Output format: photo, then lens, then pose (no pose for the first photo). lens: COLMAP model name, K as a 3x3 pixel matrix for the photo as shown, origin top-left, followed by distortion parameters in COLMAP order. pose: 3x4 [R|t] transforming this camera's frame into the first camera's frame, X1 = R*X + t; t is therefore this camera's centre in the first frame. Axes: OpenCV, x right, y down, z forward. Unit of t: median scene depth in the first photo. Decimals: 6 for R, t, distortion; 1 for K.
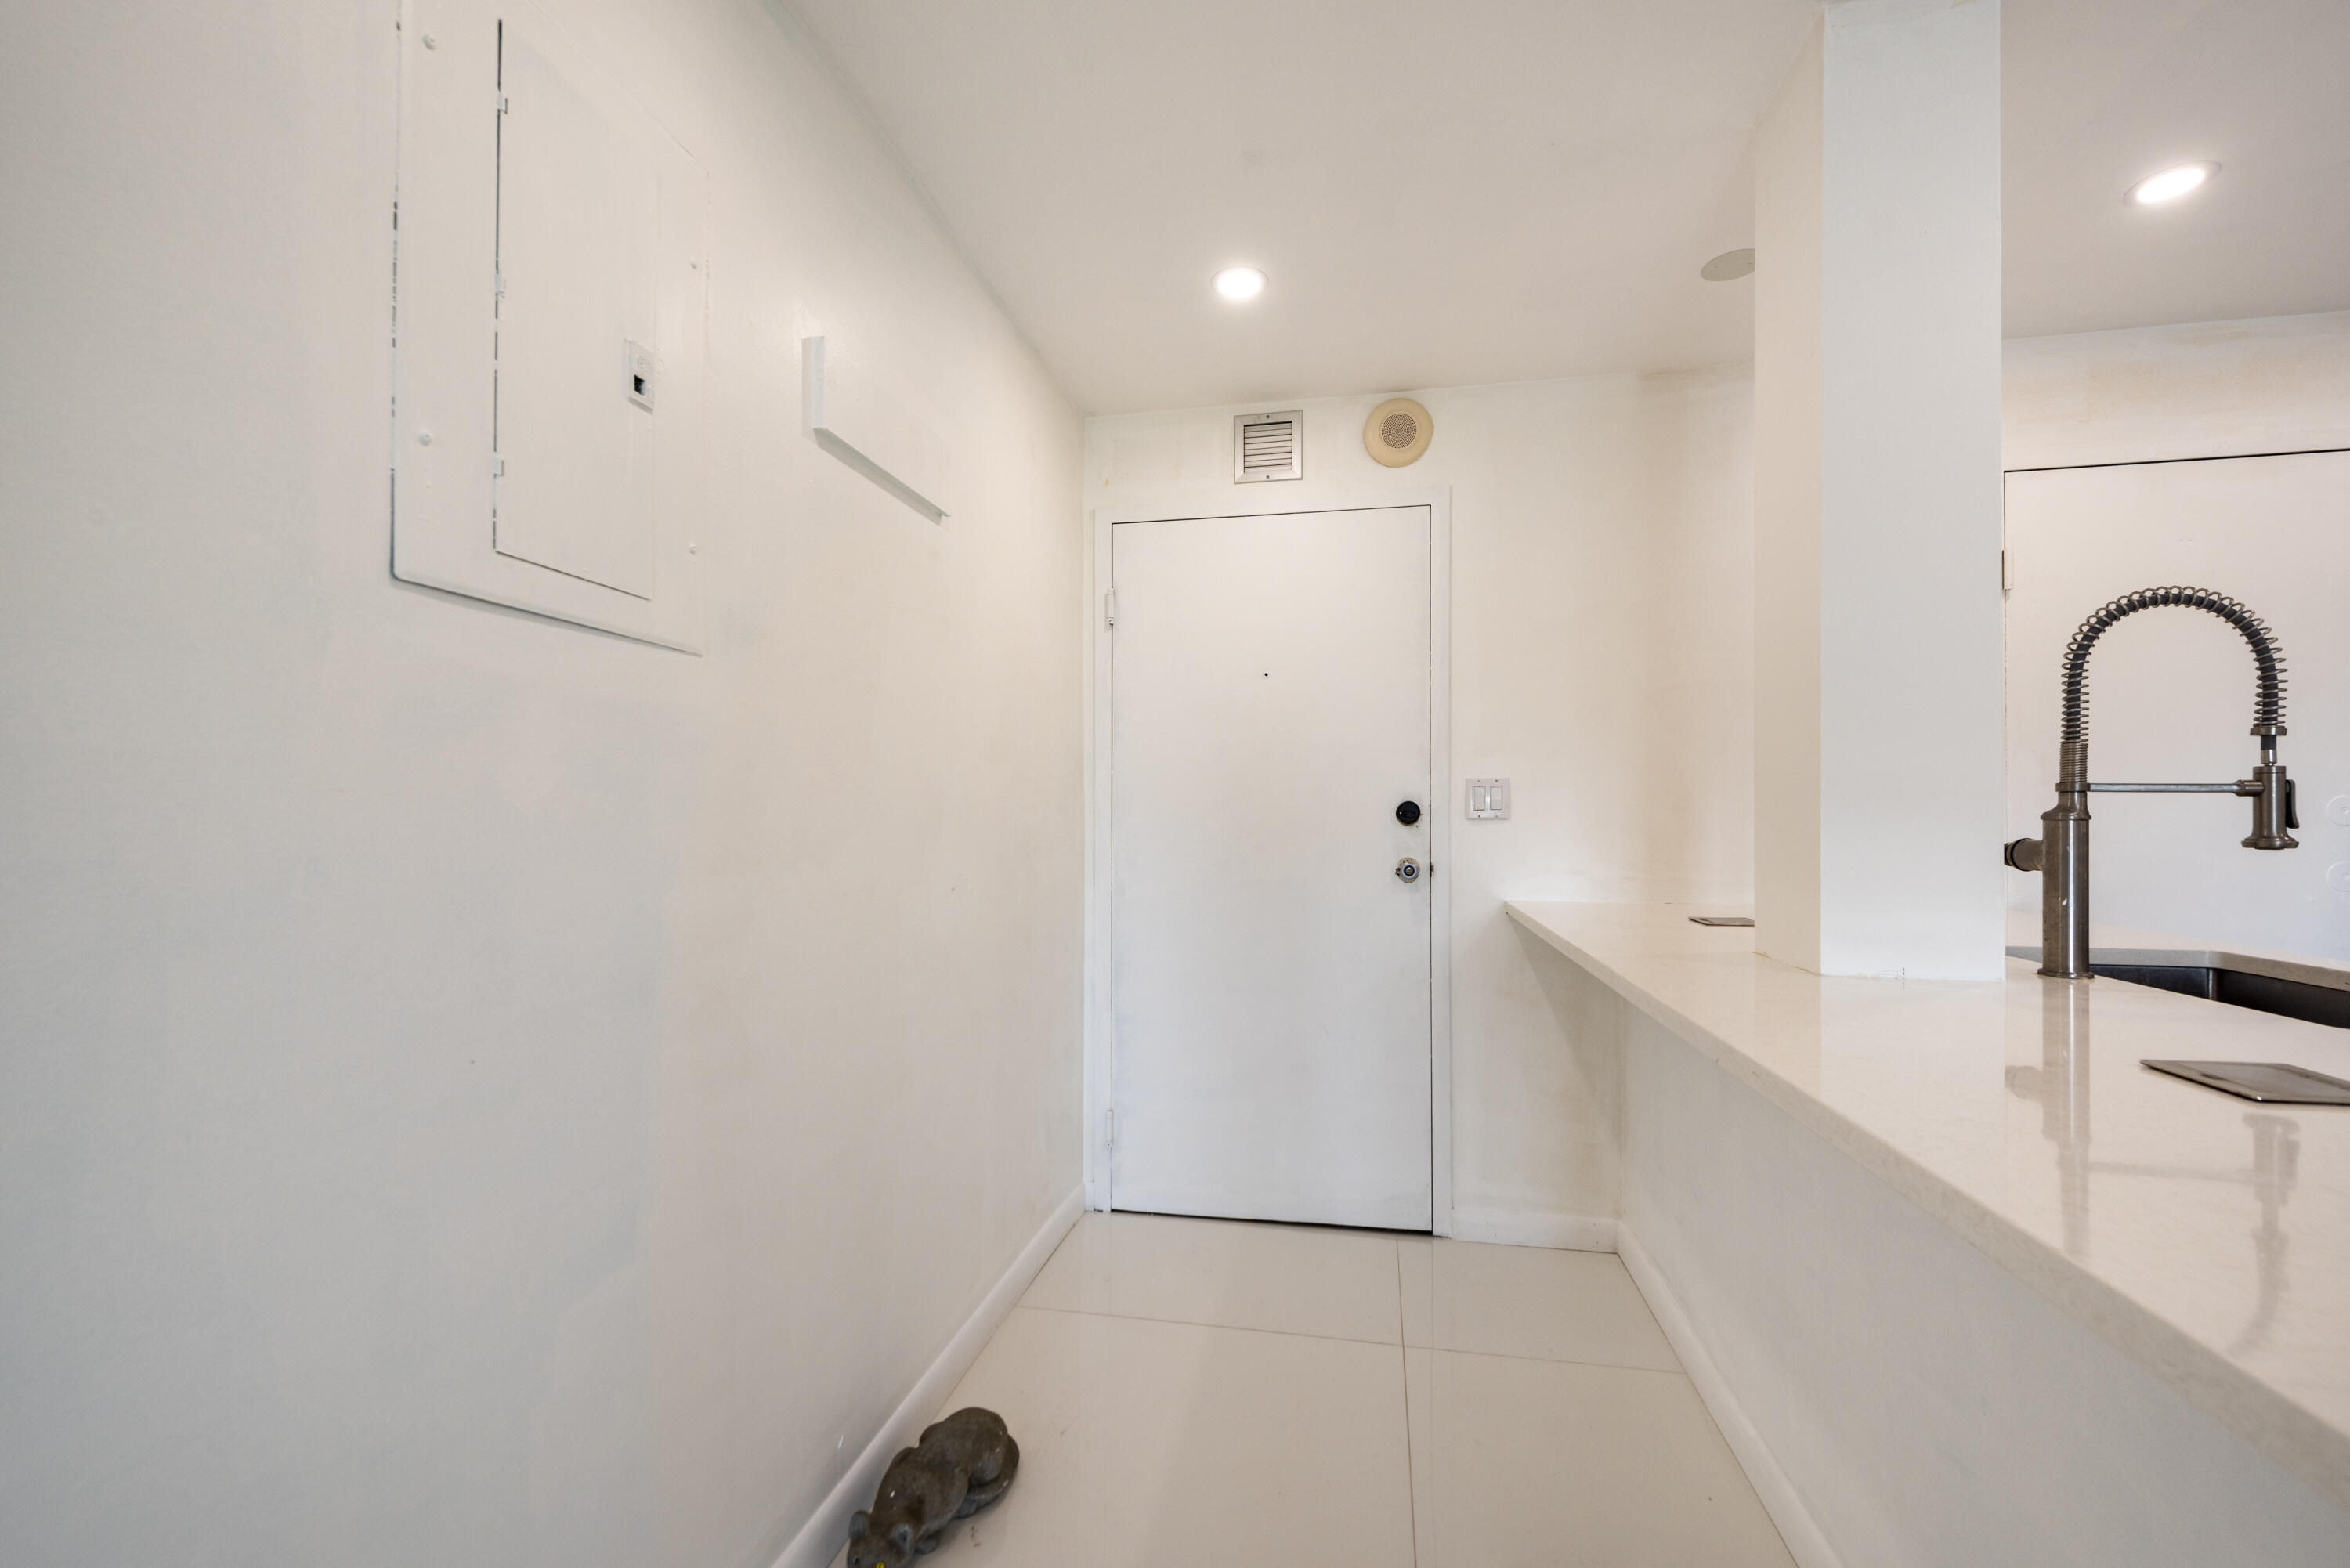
lens RADIAL K [[940.0, 0, 1202.3], [0, 940.0, 817.3], [0, 0, 1]] dist [0.001690, -0.003824]
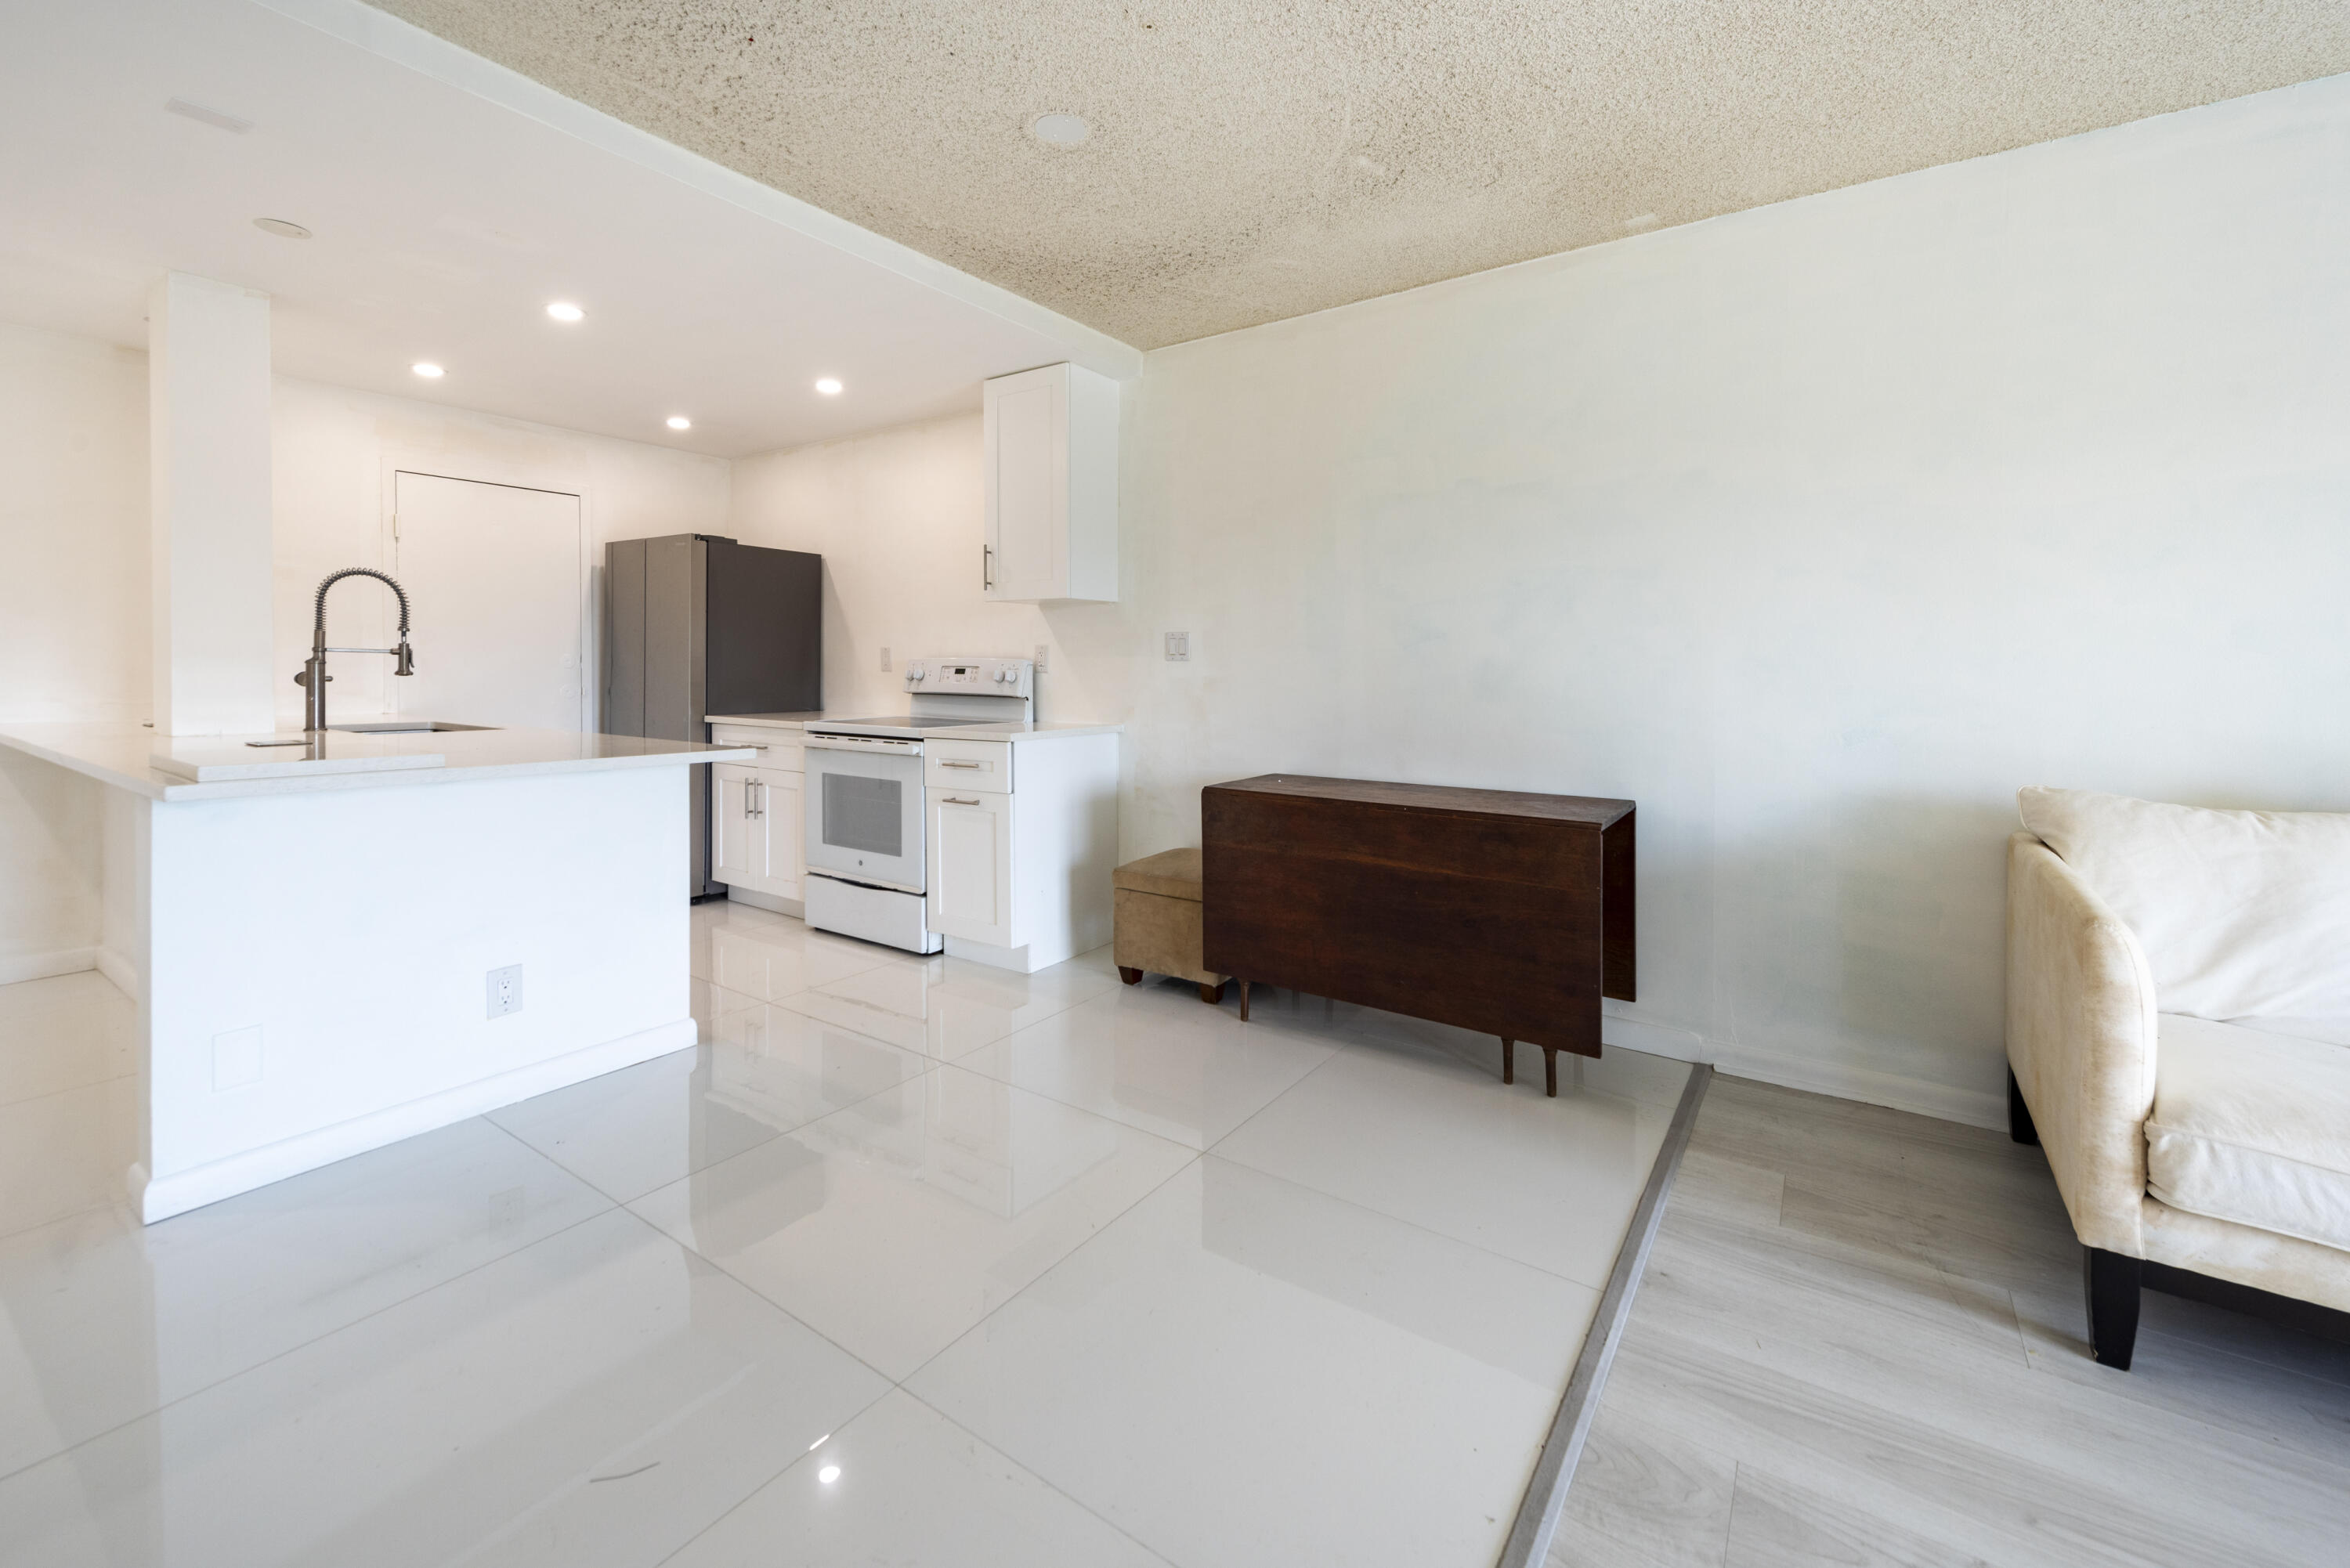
lens RADIAL K [[955.7, 0, 1171.0], [0, 955.7, 689.3], [0, 0, 1]] dist [0.001742, 0.000152]
pose [[0.398236, -0.017781, 0.917111, -0.255093], [-0.011502, 0.999637, 0.024375, -0.009424], [-0.917211, -0.020256, 0.397887, -1.166902]]
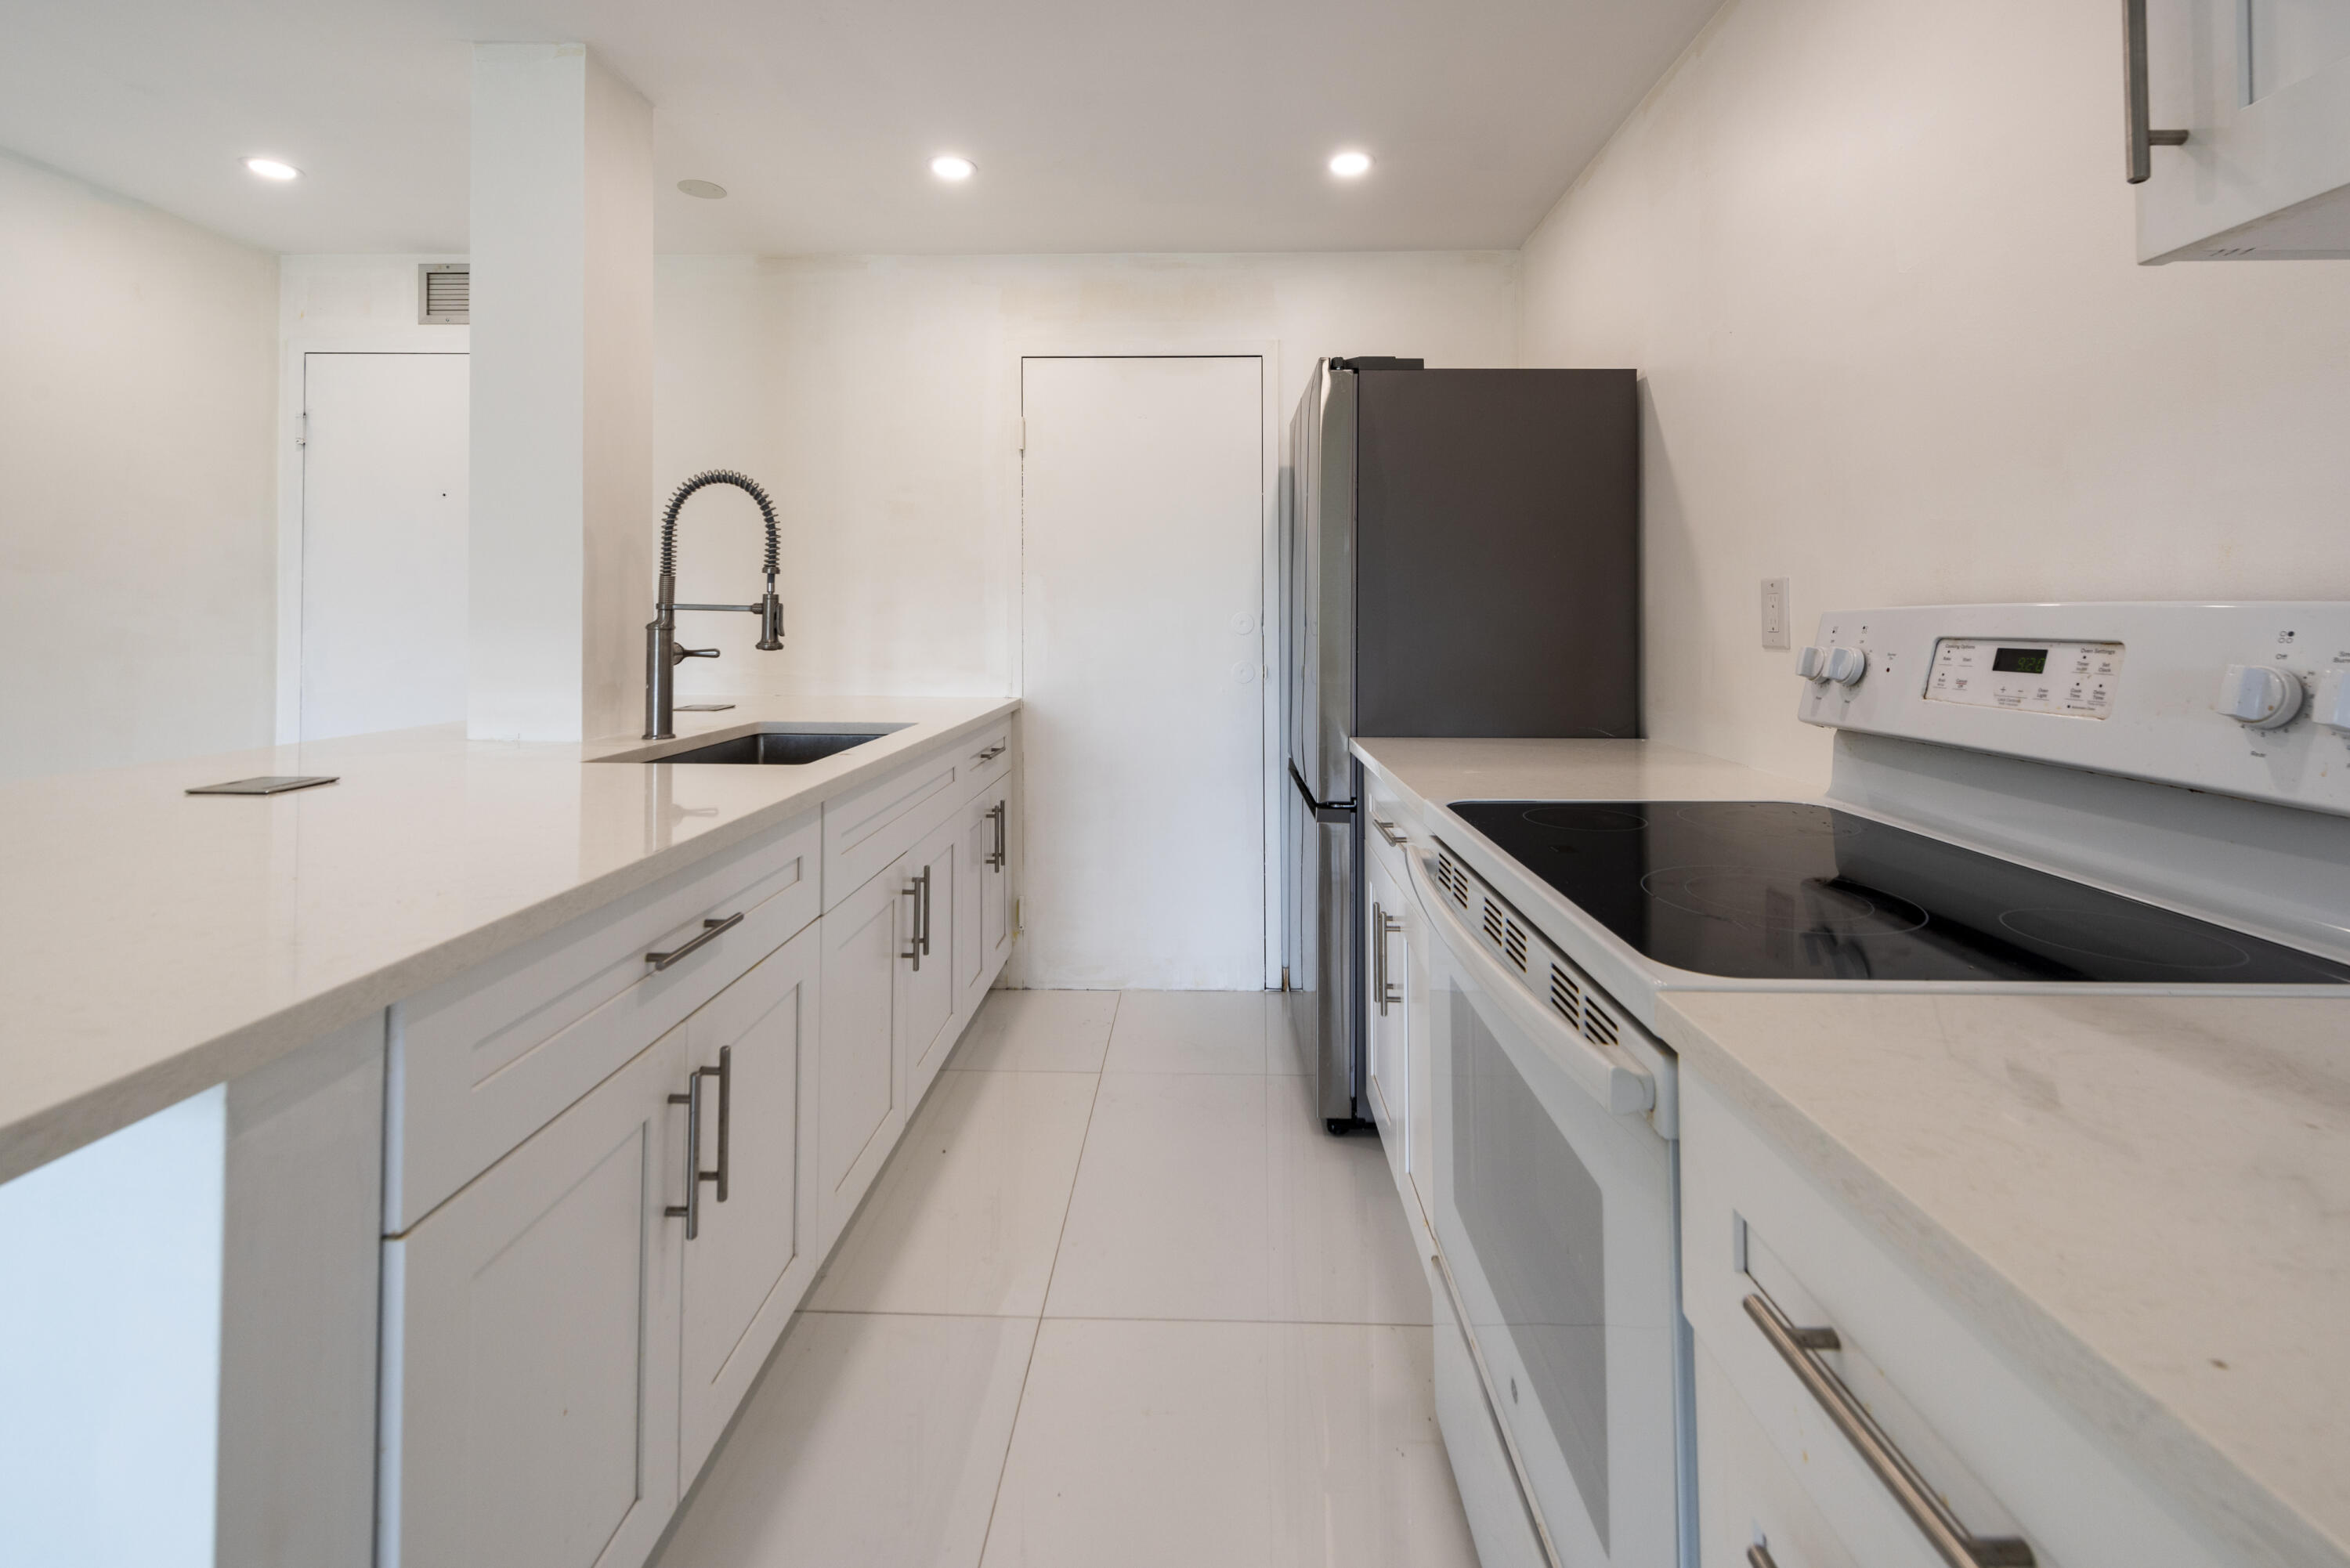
lens RADIAL K [[991.6, 0, 1187.6], [0, 991.6, 605.2], [0, 0, 1]] dist [0.010083, -0.000233]
pose [[0.985499, 0.007641, 0.169511, 0.898881], [-0.005617, 0.999907, -0.012418, -0.012296], [-0.169590, 0.011285, 0.985450, -0.393931]]
